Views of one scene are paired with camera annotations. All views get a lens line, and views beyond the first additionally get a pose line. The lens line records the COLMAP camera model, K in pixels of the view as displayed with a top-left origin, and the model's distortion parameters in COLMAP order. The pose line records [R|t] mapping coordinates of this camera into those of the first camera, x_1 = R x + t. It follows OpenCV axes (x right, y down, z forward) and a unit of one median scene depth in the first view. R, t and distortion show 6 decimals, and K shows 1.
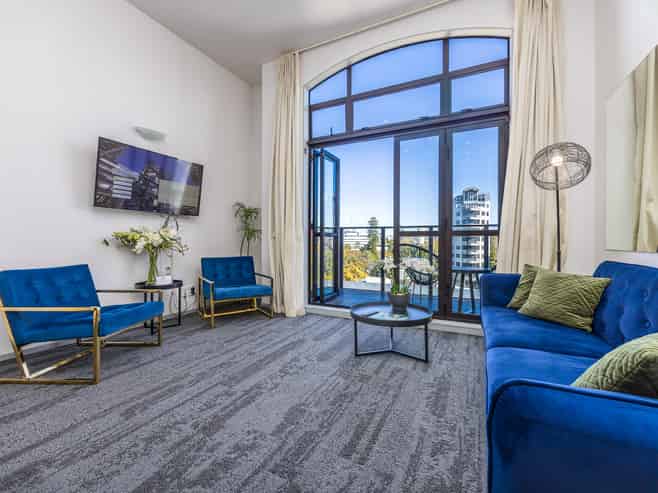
lens RADIAL K [[284.0, 0, 331.0], [0, 284.0, 238.5], [0, 0, 1]] dist [-0.002082, -0.000125]
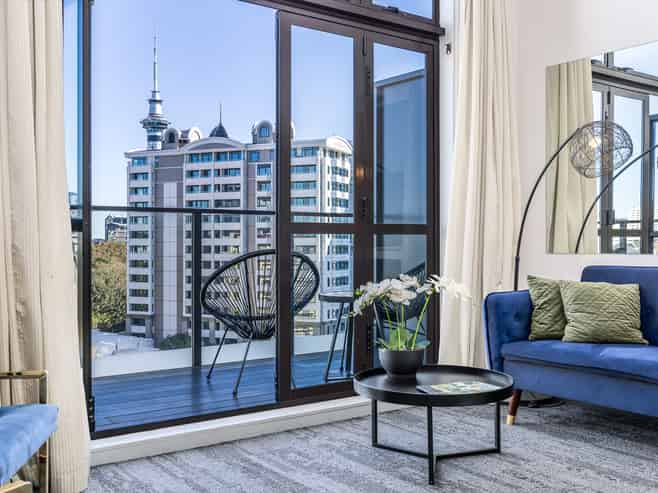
lens RADIAL K [[709.1, 0, 331.4], [0, 709.1, 237.9], [0, 0, 1]] dist [0.003285, 0.010672]
pose [[0.453485, 0.003929, 0.891255, -0.861179], [-0.002146, 0.999992, -0.003317, 0.003145], [-0.891261, -0.000409, 0.453490, 0.498061]]
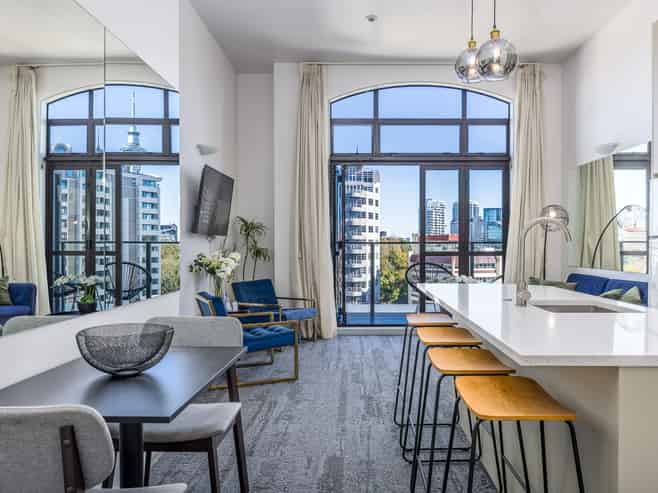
lens RADIAL K [[526.6, 0, 350.0], [0, 526.6, 247.0], [0, 0, 1]] dist [-0.004927, -0.001354]
pose [[0.892943, -0.007320, 0.450111, -1.101980], [0.002279, 0.999928, 0.011742, -0.079429], [-0.450164, -0.009459, 0.892896, -0.818424]]
